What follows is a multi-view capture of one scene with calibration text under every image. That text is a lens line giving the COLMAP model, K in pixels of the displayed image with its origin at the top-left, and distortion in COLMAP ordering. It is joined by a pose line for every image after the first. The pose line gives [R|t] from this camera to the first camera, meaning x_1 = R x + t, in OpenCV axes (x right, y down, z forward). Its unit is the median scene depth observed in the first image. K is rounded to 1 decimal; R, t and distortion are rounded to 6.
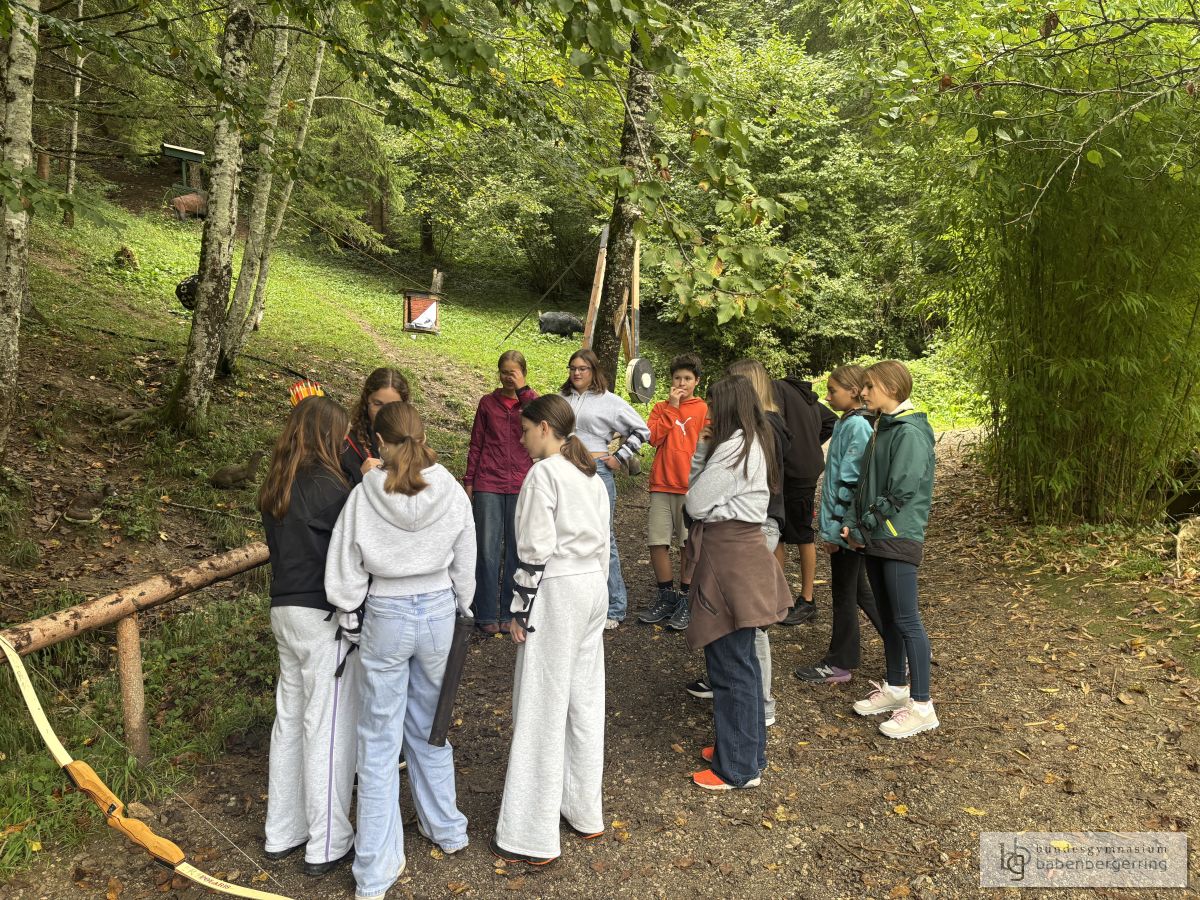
lens RADIAL K [[892.8, 0, 600.0], [0, 892.8, 450.0], [0, 0, 1]] dist [0.053185, -0.037600]
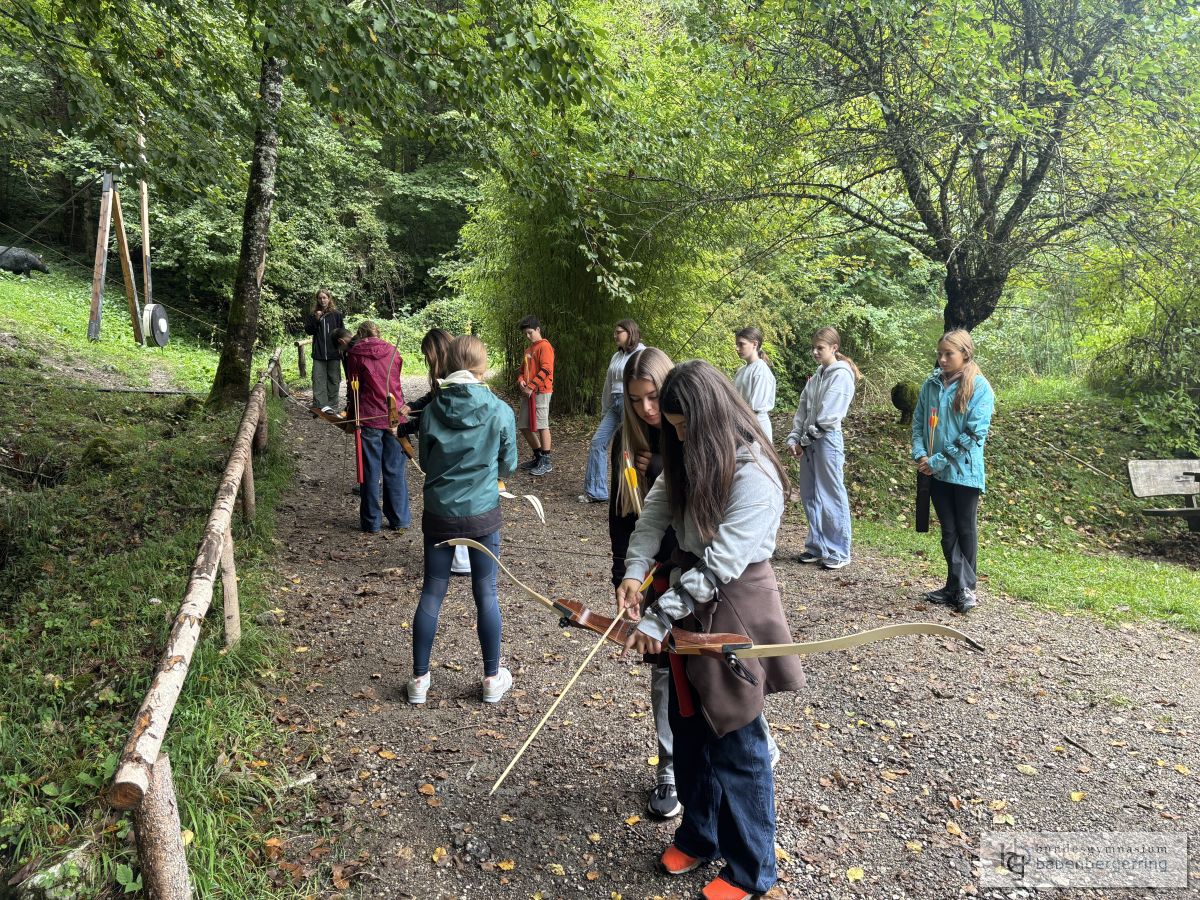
lens RADIAL K [[894.6, 0, 600.0], [0, 894.6, 450.0], [0, 0, 1]] dist [0.032014, 0.006015]
pose [[0.786764, -0.040511, 0.615924, -0.176096], [0.014022, 0.998760, 0.047779, 0.021658], [-0.617095, -0.028954, 0.786356, -0.138685]]
